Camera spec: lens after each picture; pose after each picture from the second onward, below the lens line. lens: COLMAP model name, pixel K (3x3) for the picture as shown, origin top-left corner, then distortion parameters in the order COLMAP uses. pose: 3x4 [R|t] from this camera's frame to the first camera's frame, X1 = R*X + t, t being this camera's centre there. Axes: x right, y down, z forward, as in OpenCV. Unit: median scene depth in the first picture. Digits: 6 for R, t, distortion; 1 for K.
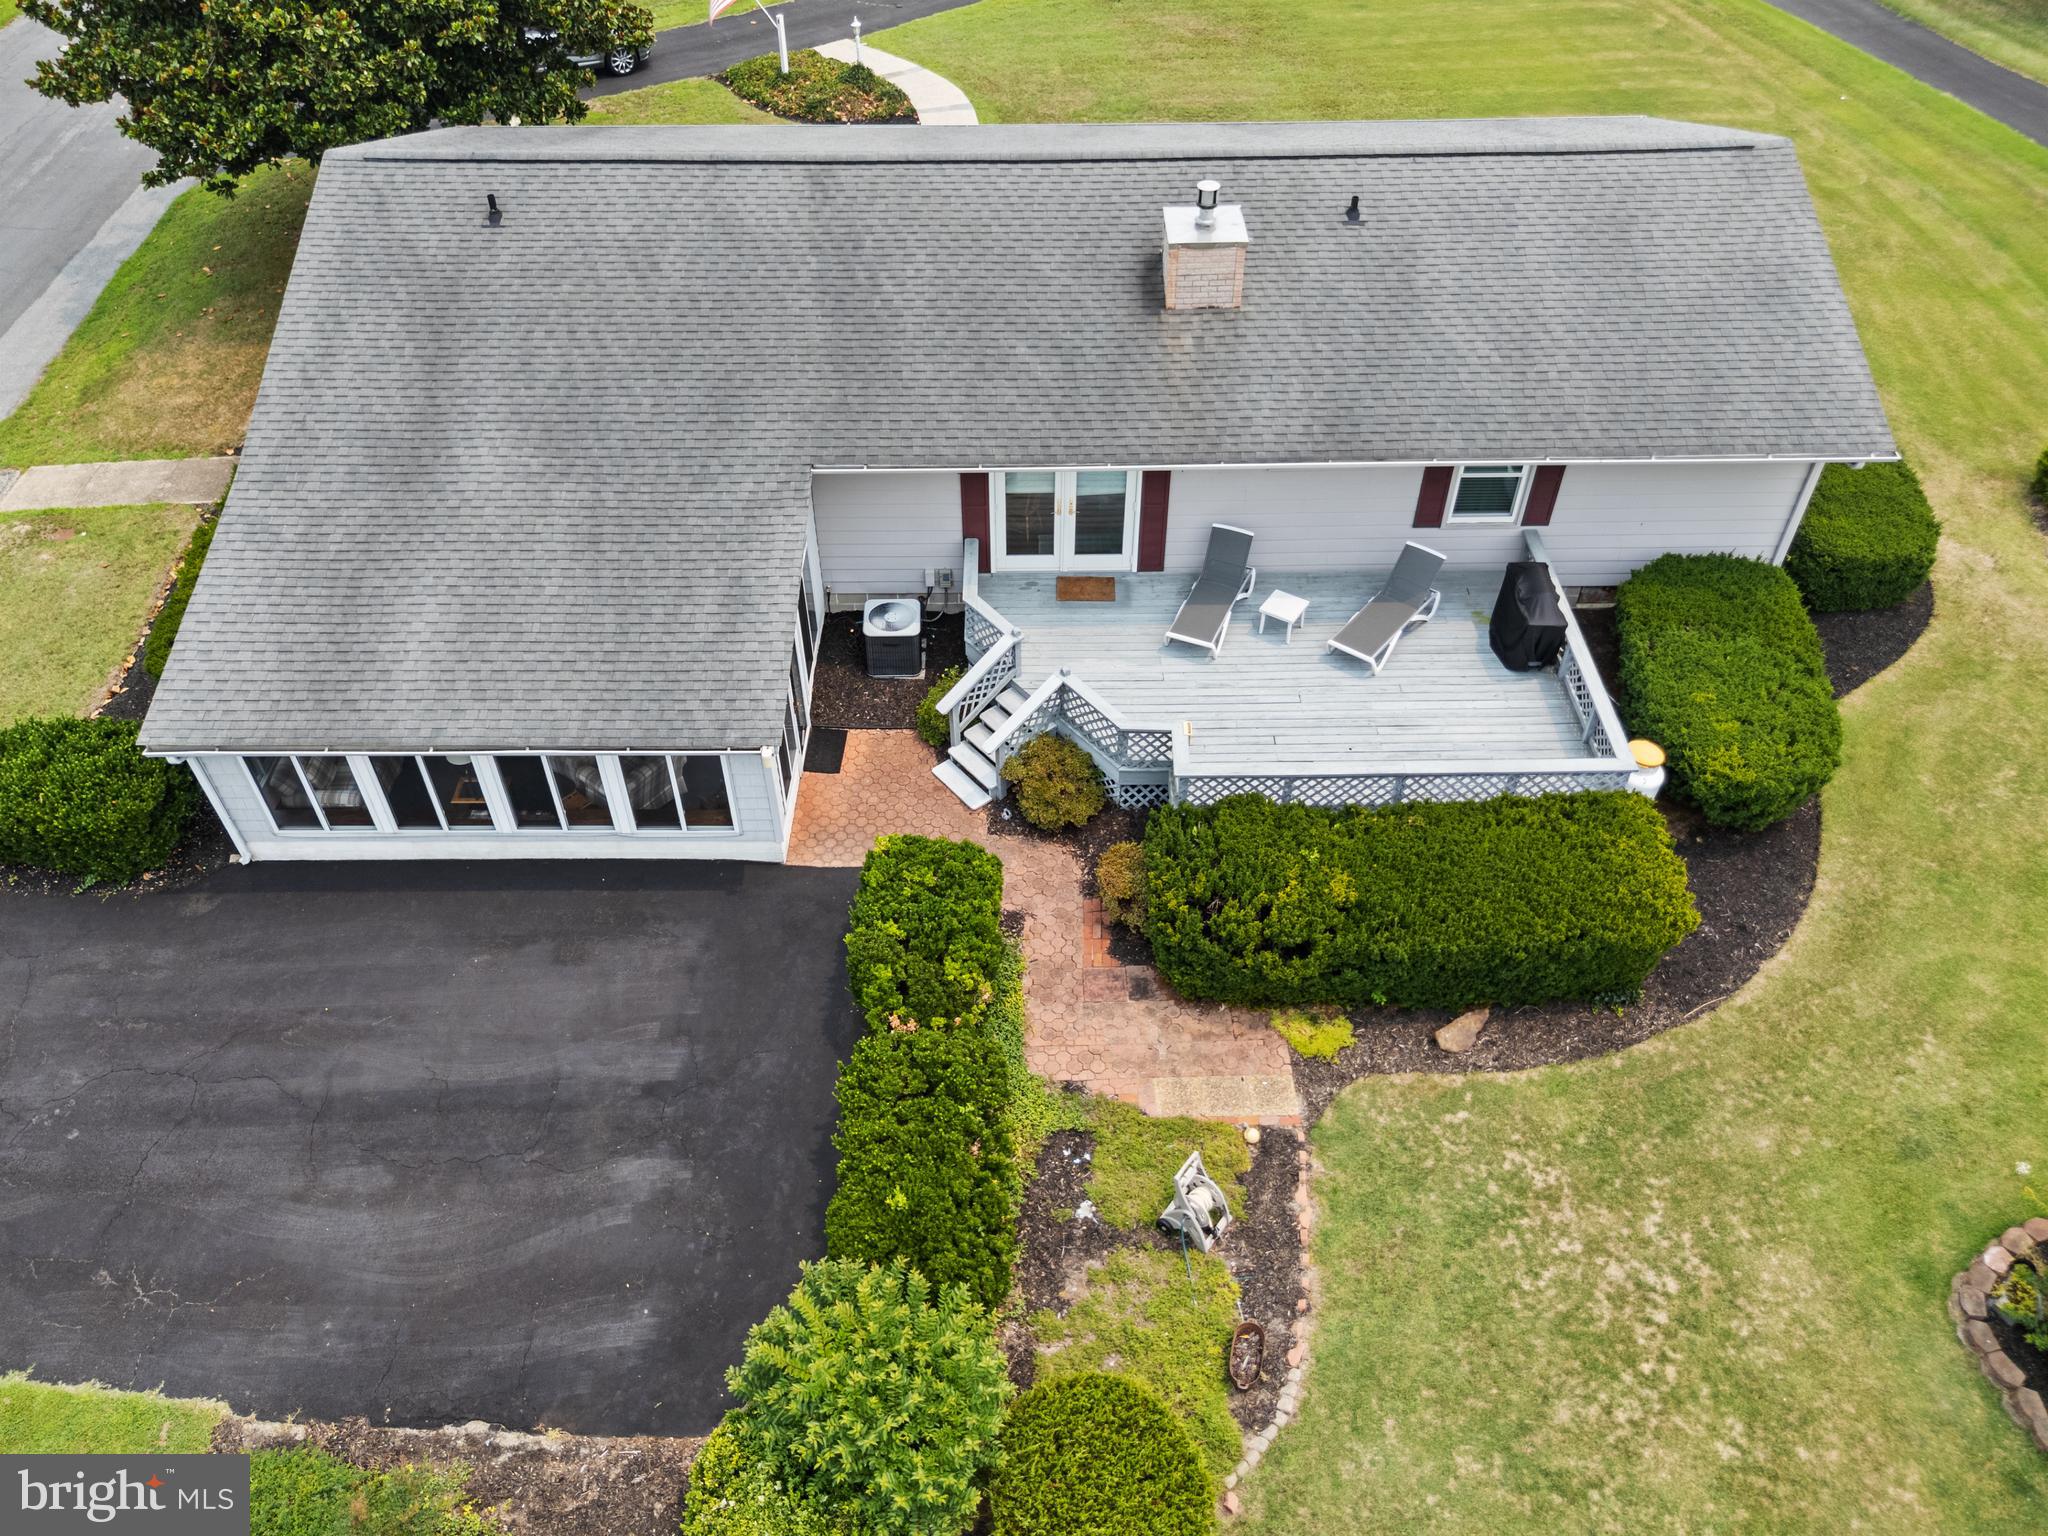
lens RADIAL K [[1513.8, 0, 1019.7], [0, 1513.8, 767.5], [0, 0, 1]] dist [0.064601, -0.067617]
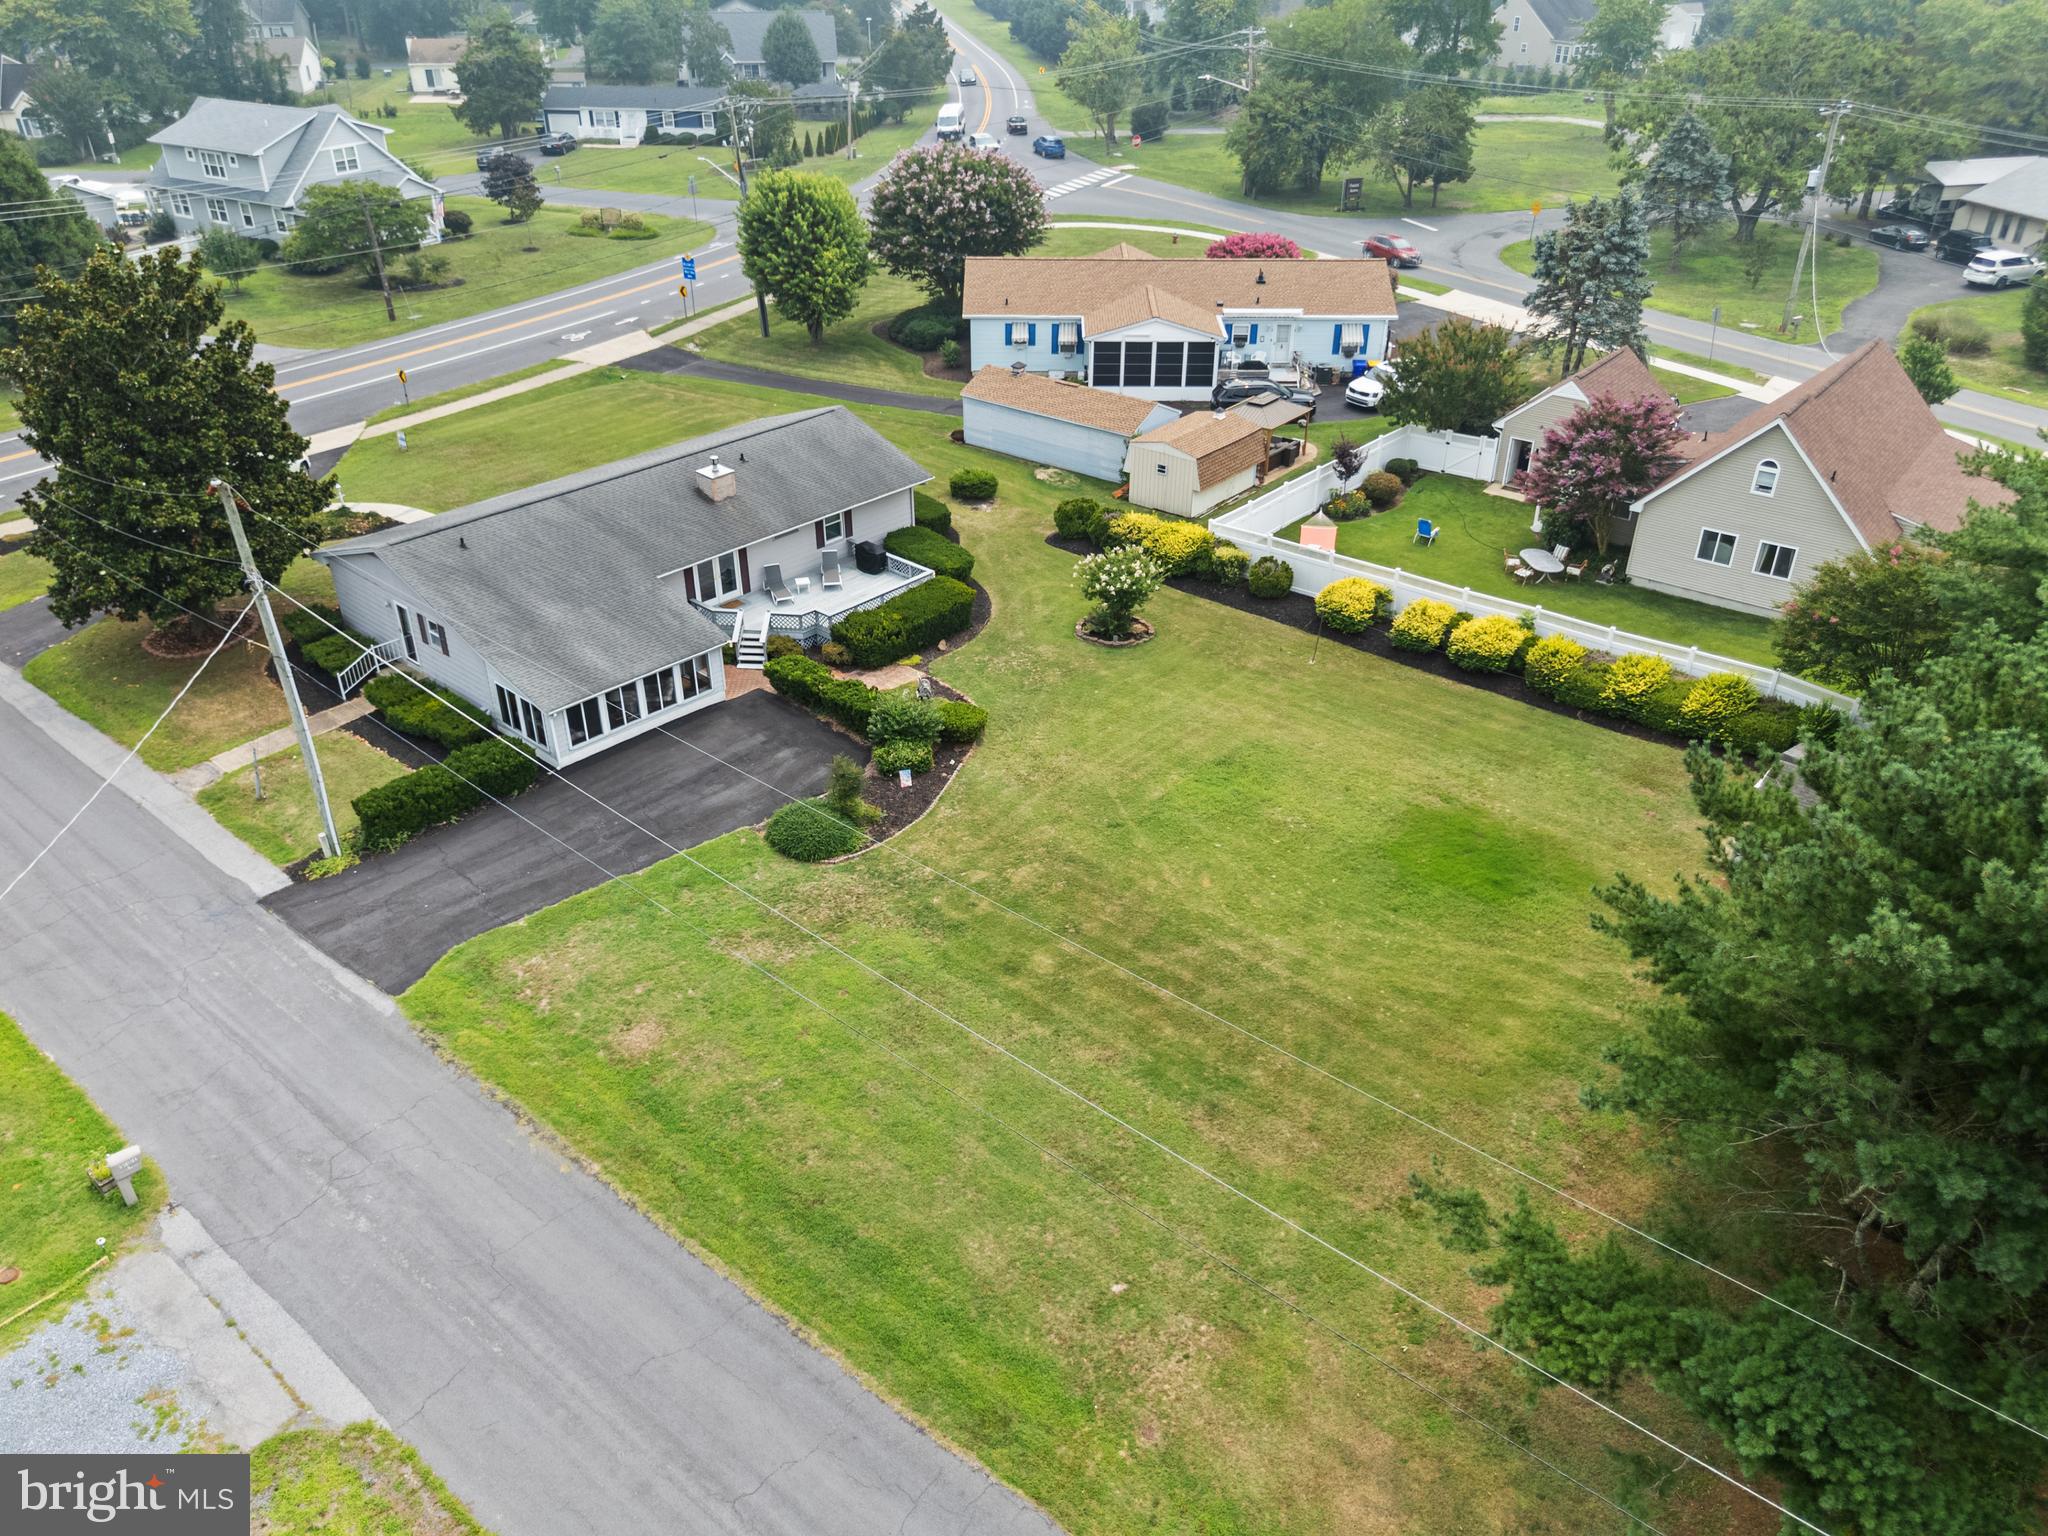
lens RADIAL K [[1513.8, 0, 1019.7], [0, 1513.8, 767.5], [0, 0, 1]] dist [0.064601, -0.067617]
pose [[0.677406, -0.372456, 0.634348, -1.686124], [0.509001, 0.859897, -0.038663, 0.582186], [-0.531074, 0.349074, 0.772080, -1.458510]]
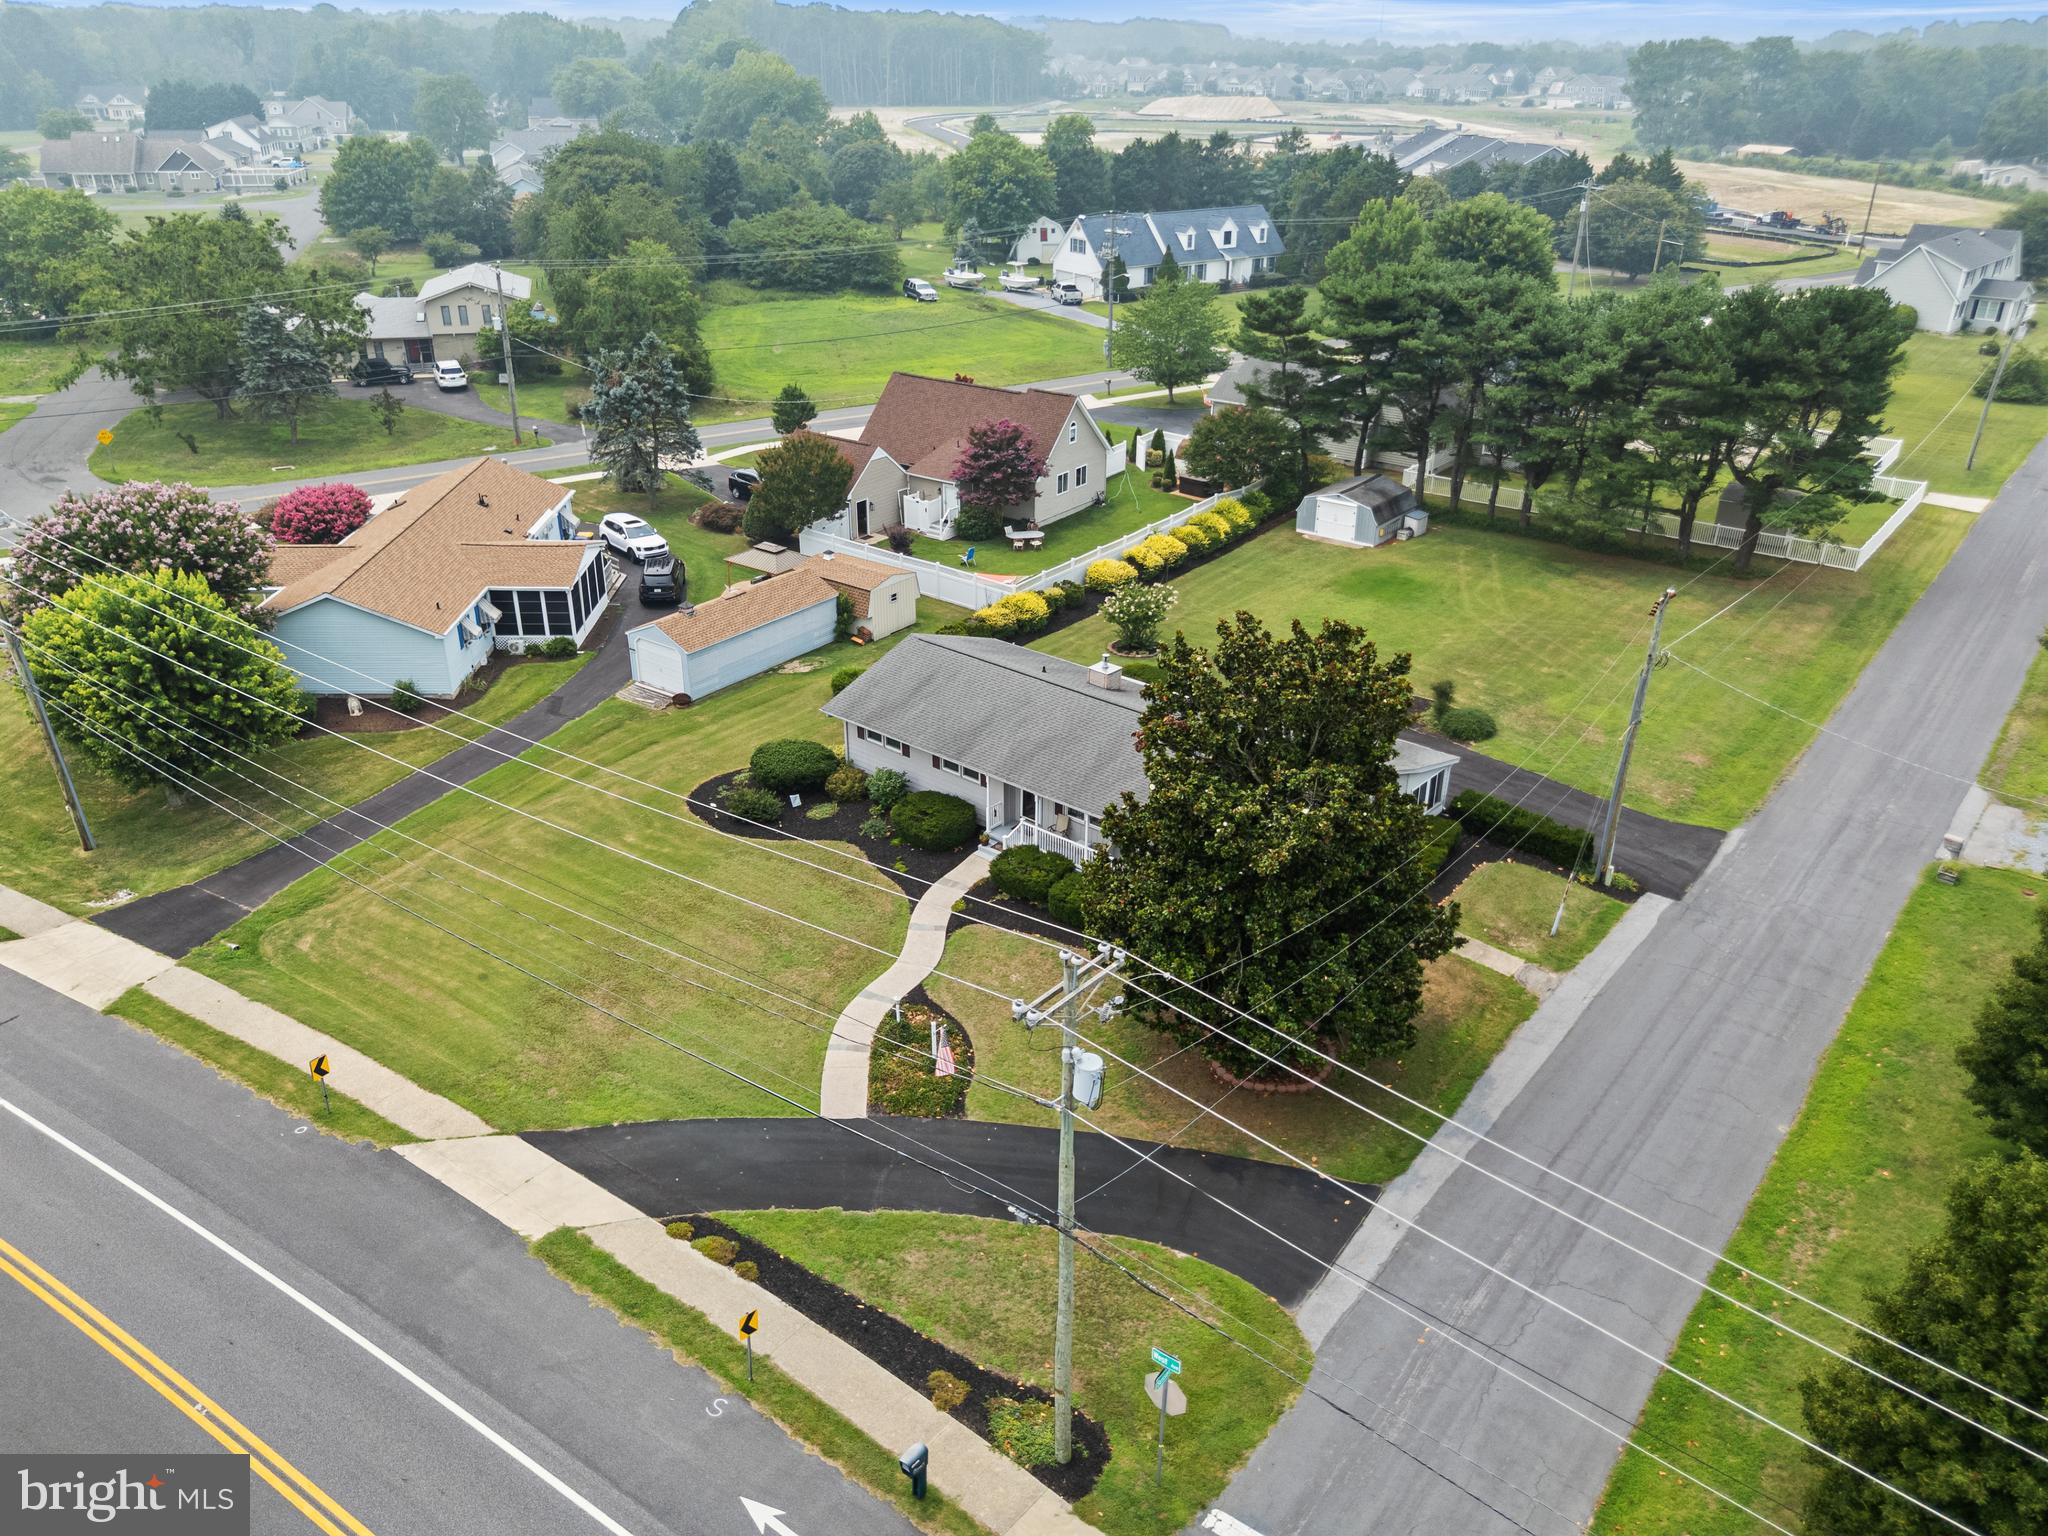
lens RADIAL K [[1513.8, 0, 1019.7], [0, 1513.8, 767.5], [0, 0, 1]] dist [0.064601, -0.067617]
pose [[-0.757032, -0.285660, 0.587623, -1.785249], [0.454034, 0.416736, 0.787518, -3.081309], [-0.469846, 0.862977, -0.185783, 2.045373]]
